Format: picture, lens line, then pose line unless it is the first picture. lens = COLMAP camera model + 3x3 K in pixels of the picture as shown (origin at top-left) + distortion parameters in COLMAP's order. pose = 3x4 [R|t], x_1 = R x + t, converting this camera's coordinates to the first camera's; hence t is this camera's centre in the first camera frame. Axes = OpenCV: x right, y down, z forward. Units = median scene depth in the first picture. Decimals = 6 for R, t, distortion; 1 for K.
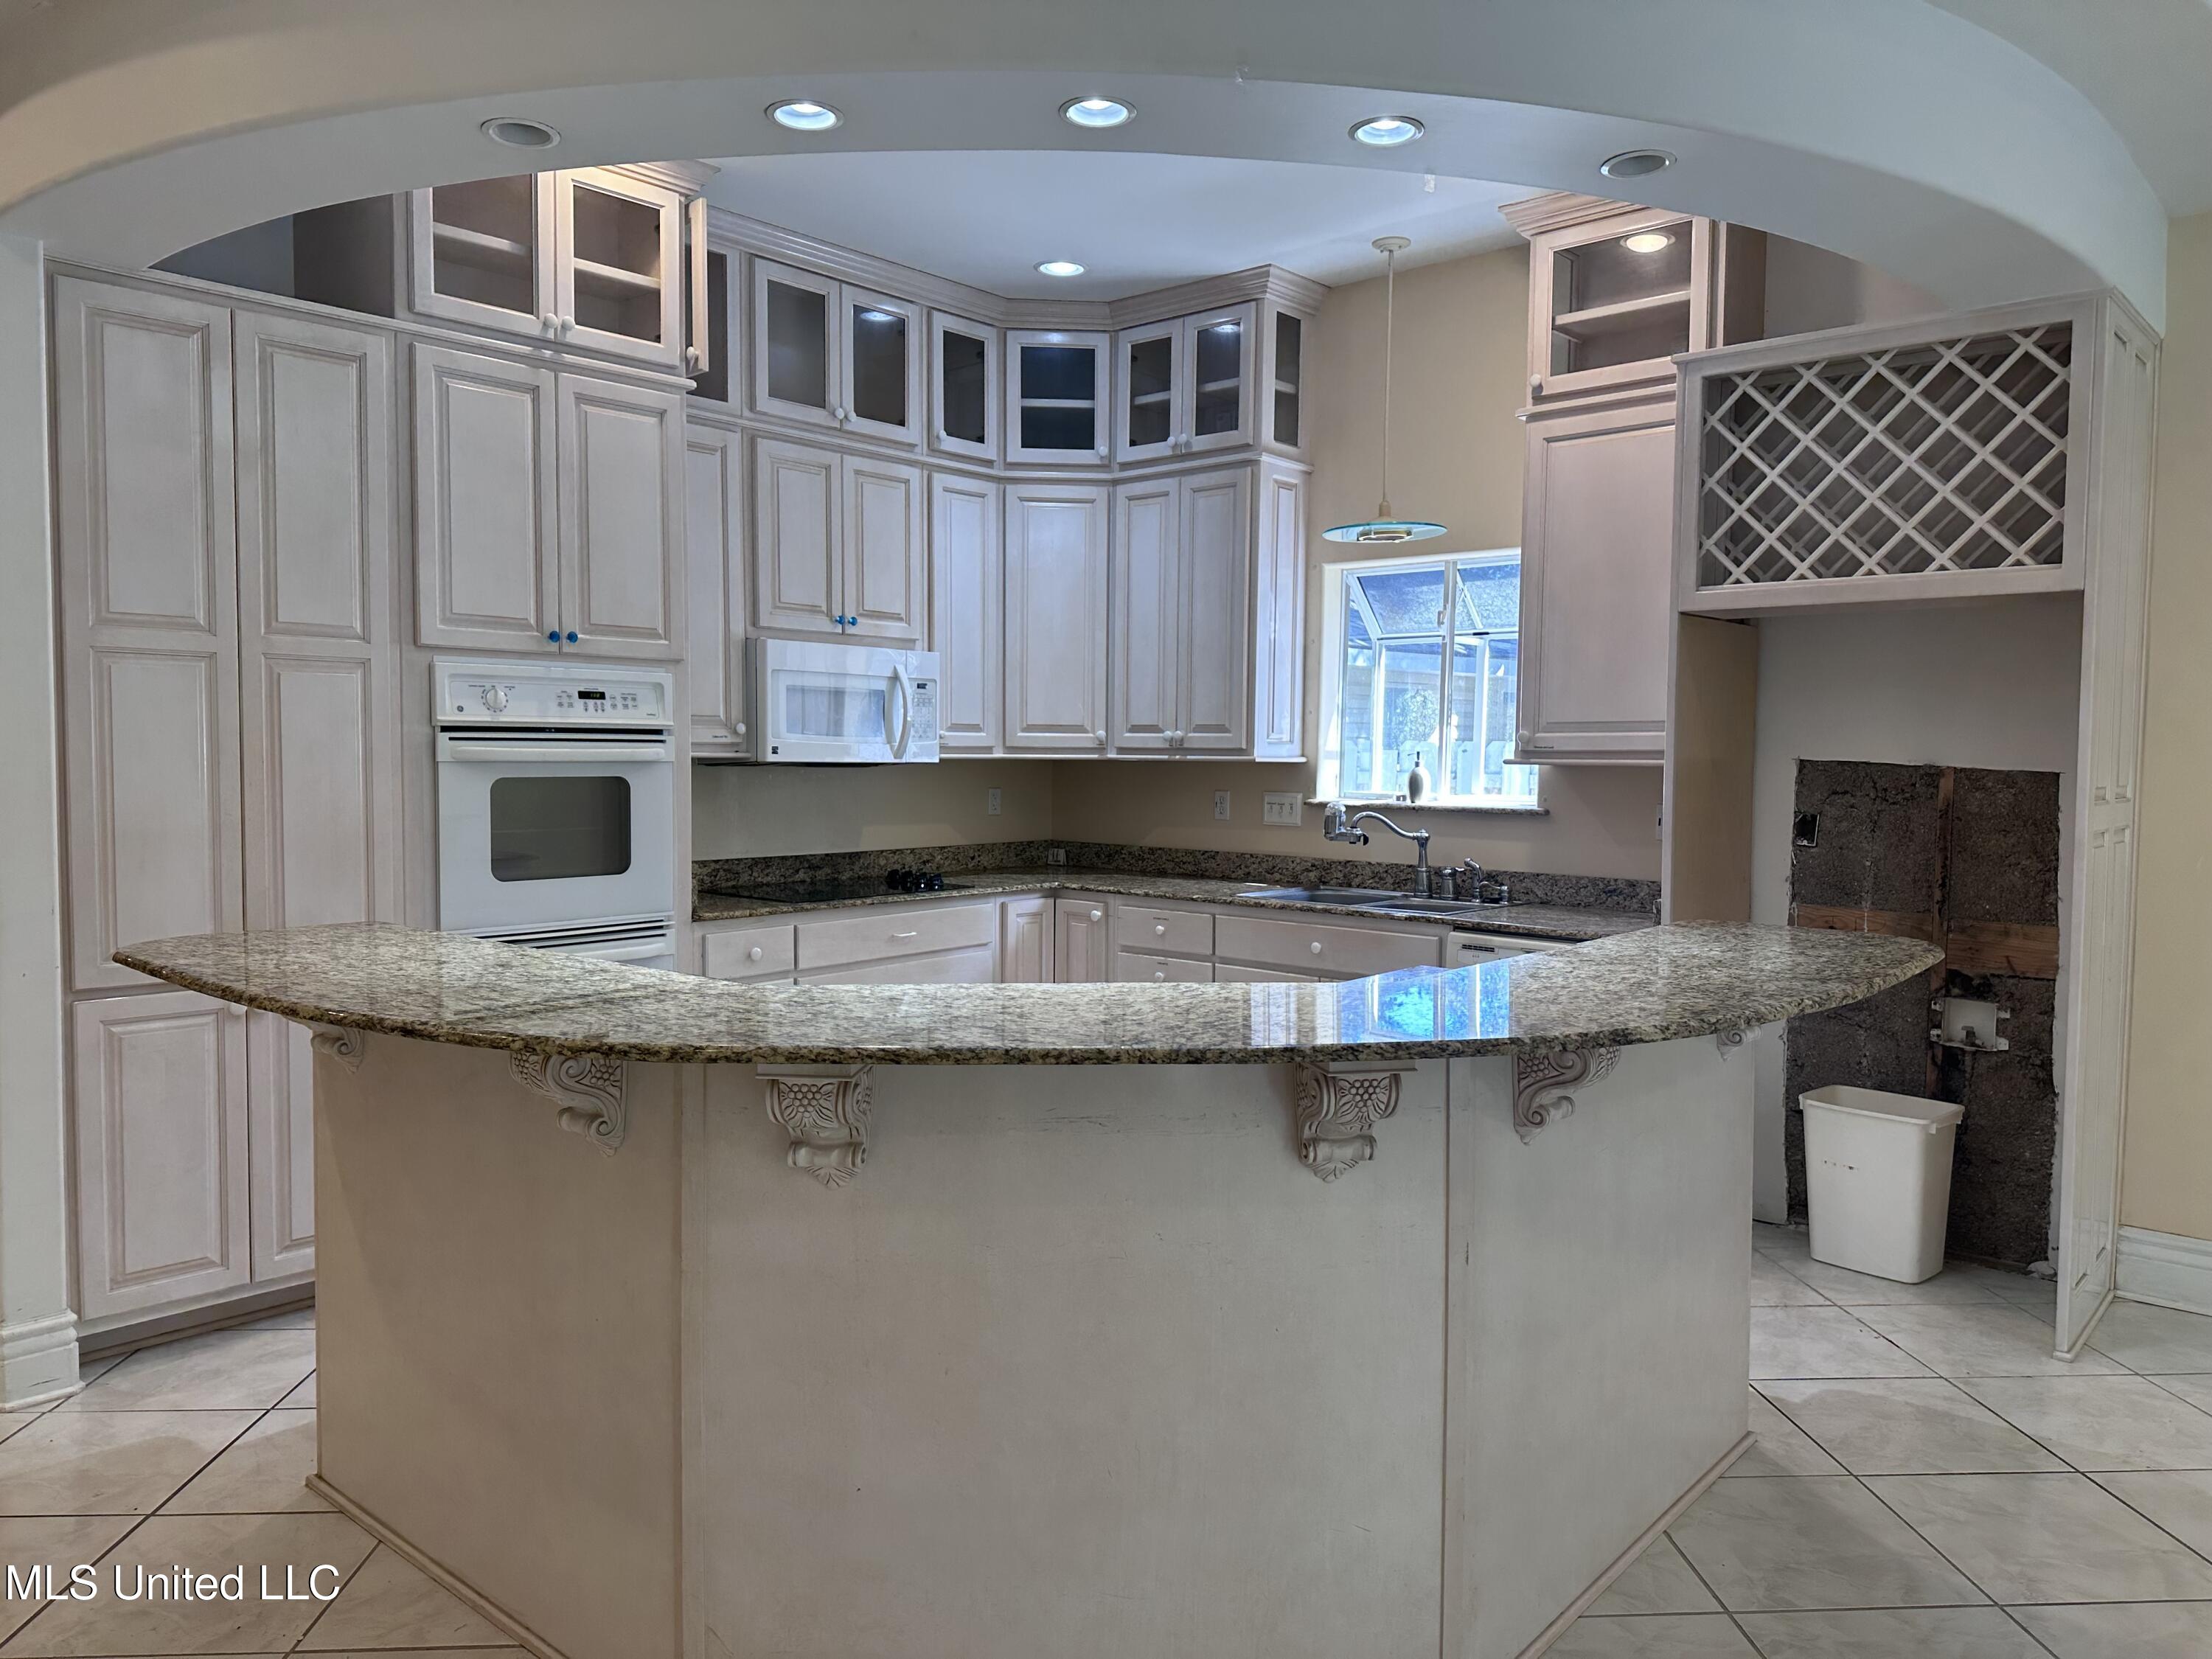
lens RADIAL K [[1545.8, 0, 1113.8], [0, 1545.8, 821.7], [0, 0, 1]] dist [0.123172, -0.174783]
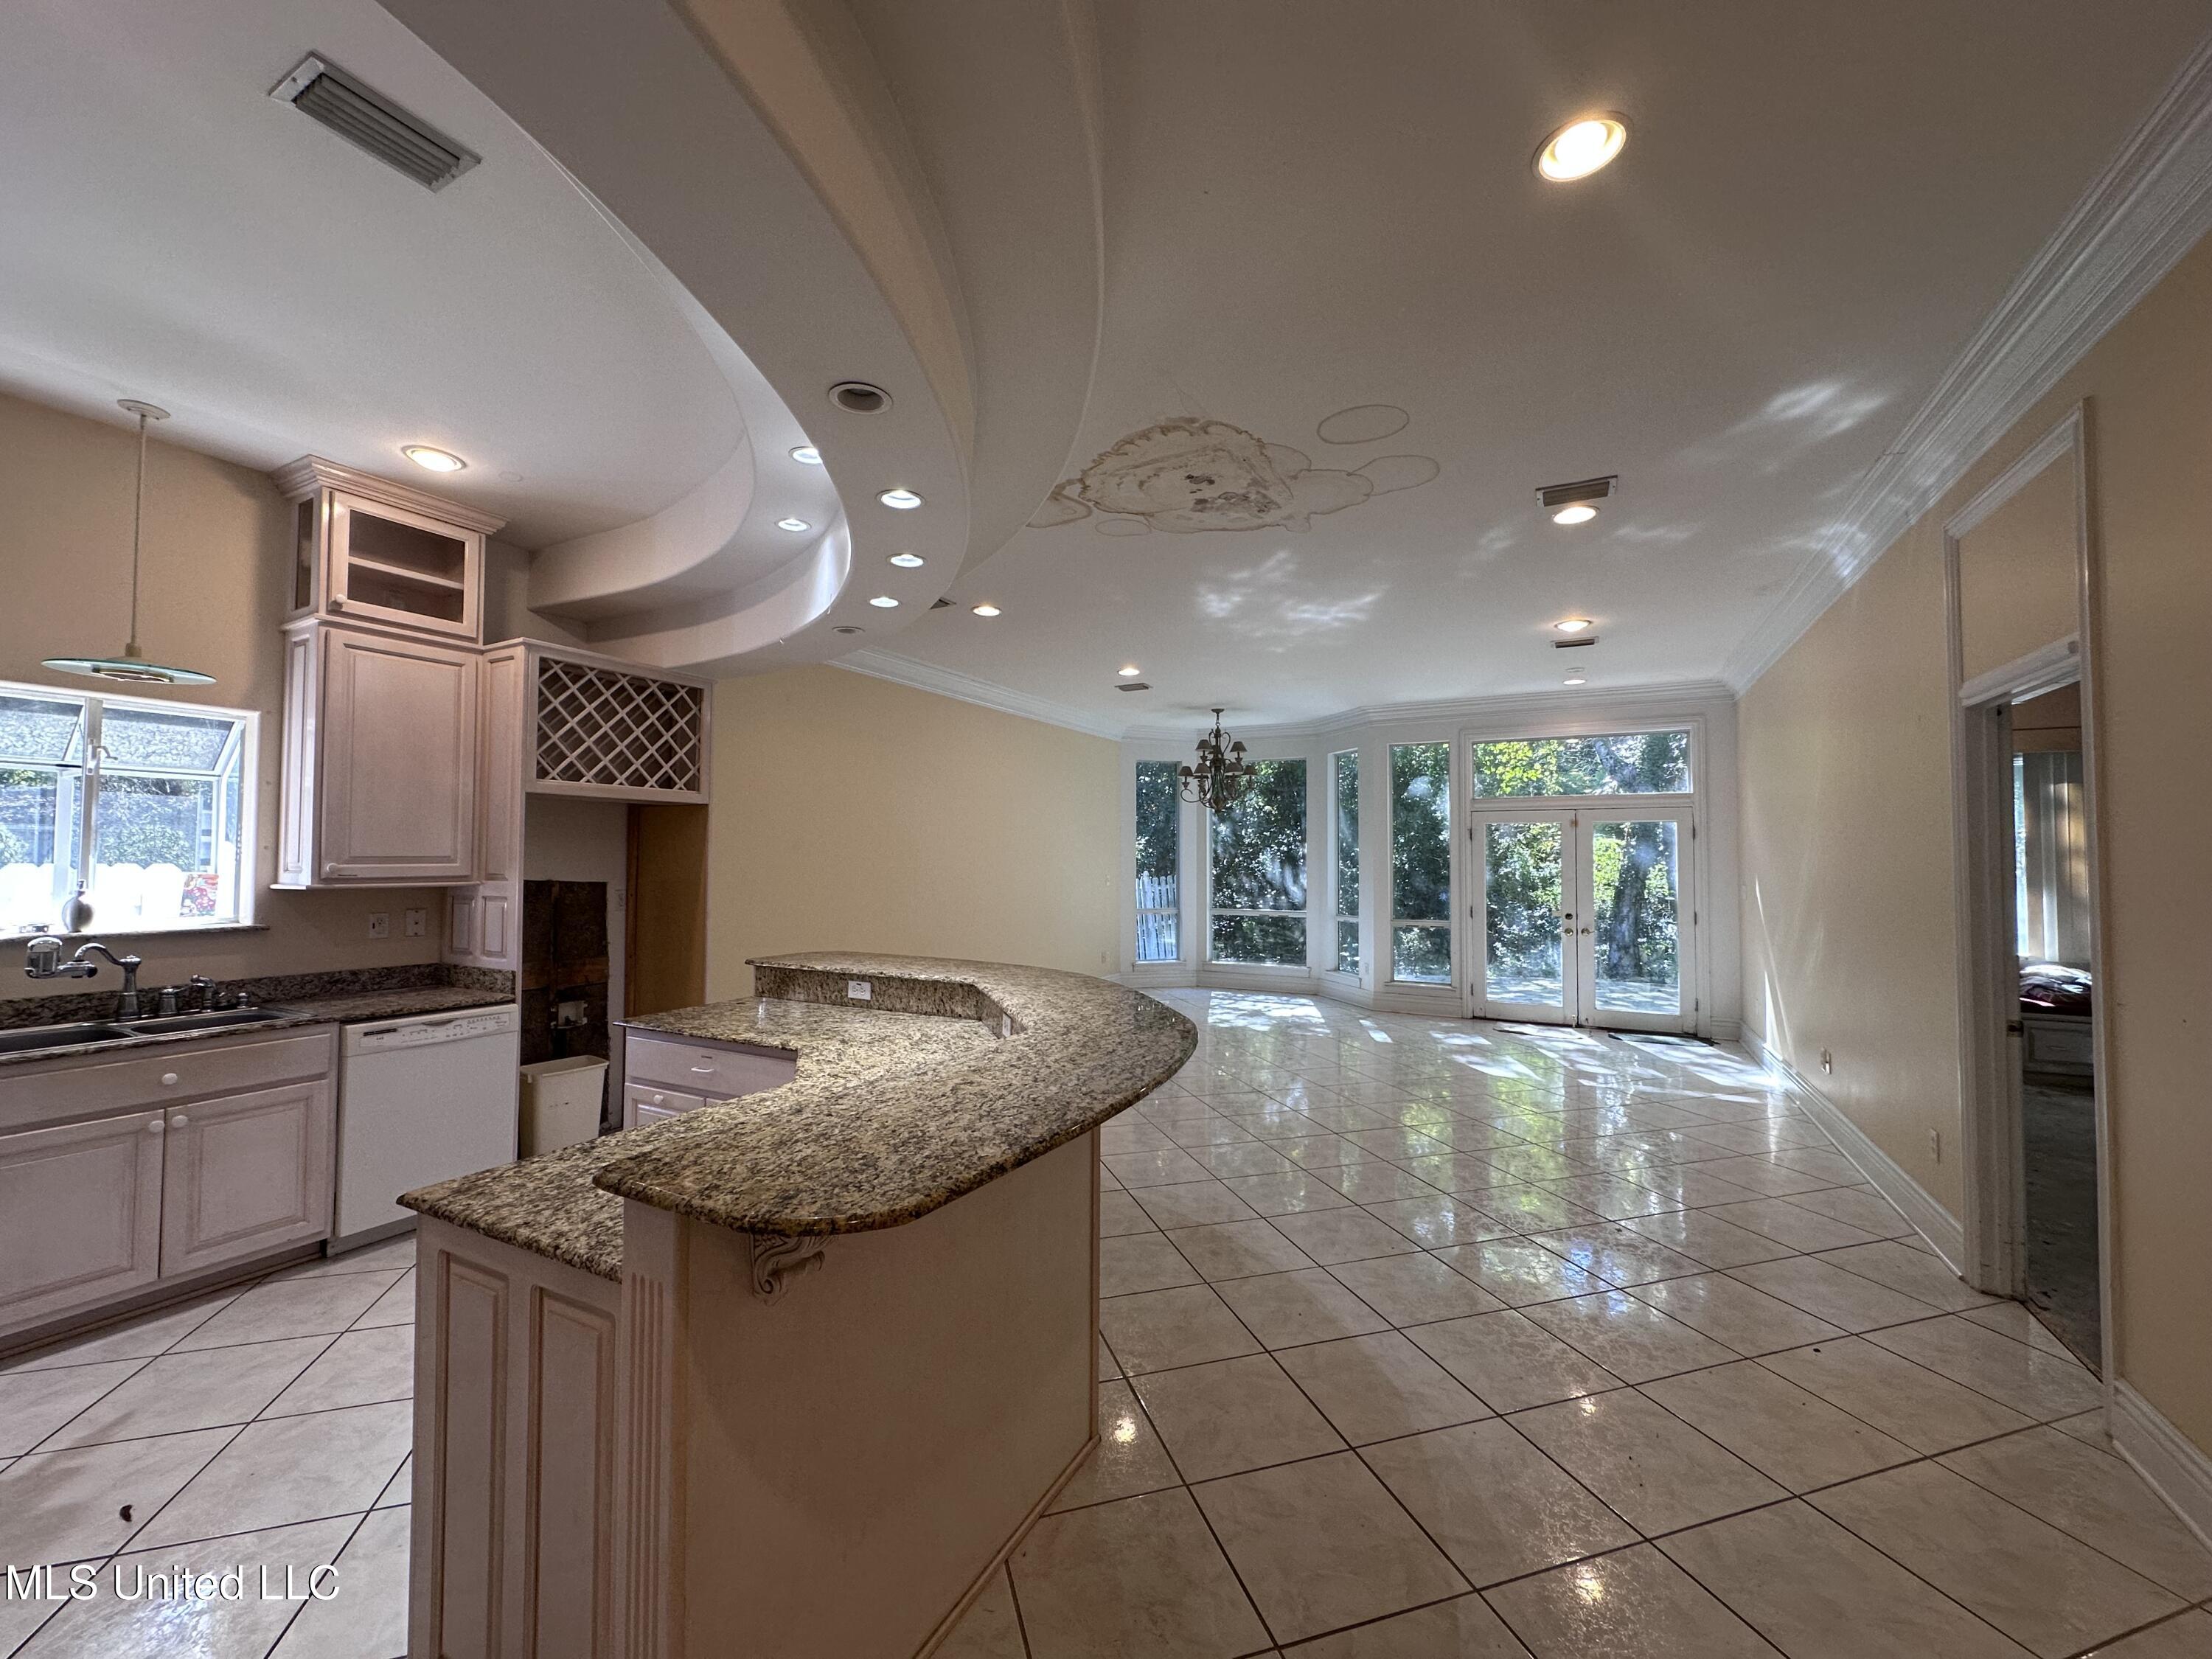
lens RADIAL K [[873.7, 0, 1104.0], [0, 873.7, 829.2], [0, 0, 1]] dist [-0.007909, 0.000469]
pose [[-0.242815, 0.026554, 0.969709, -0.647936], [0.042713, 0.998948, -0.016660, -0.051600], [-0.969132, 0.037374, -0.243694, 0.613075]]
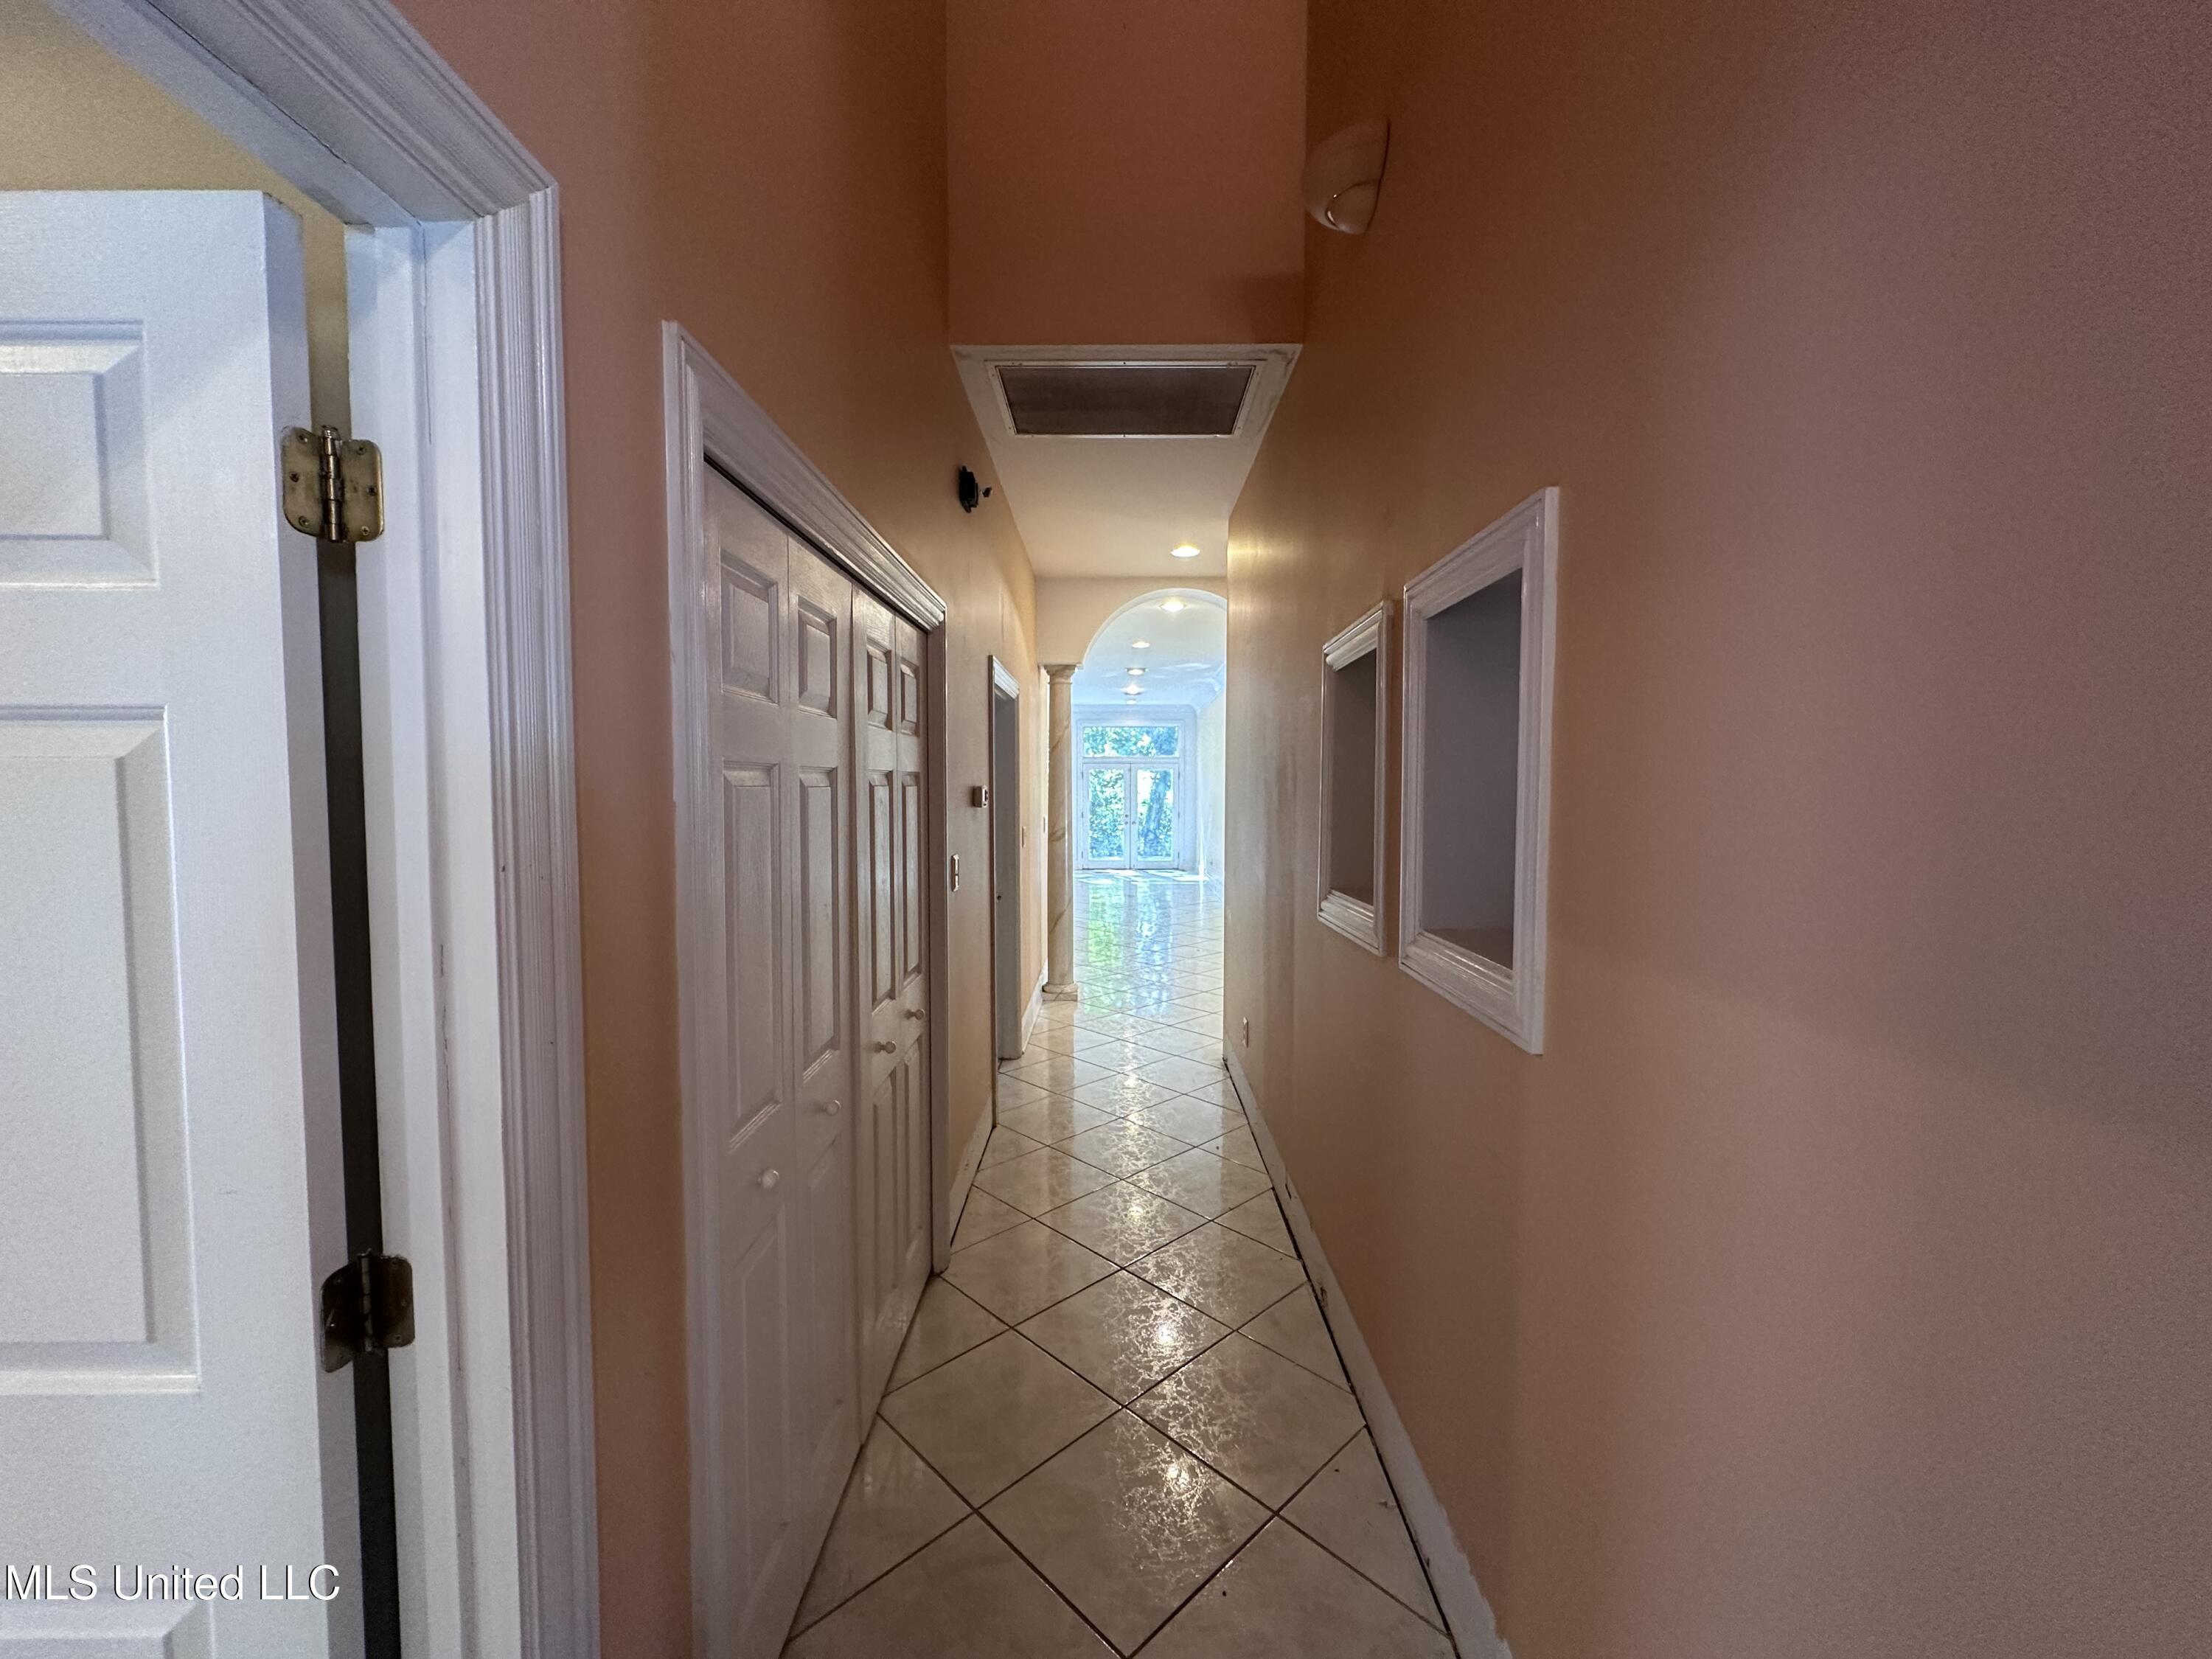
lens RADIAL K [[873.7, 0, 1104.0], [0, 873.7, 829.2], [0, 0, 1]] dist [-0.007909, 0.000469]
pose [[-0.660693, -0.046358, 0.749223, -1.072646], [0.027924, 0.995883, 0.086245, -0.076835], [-0.750137, 0.077903, -0.656678, 1.020797]]
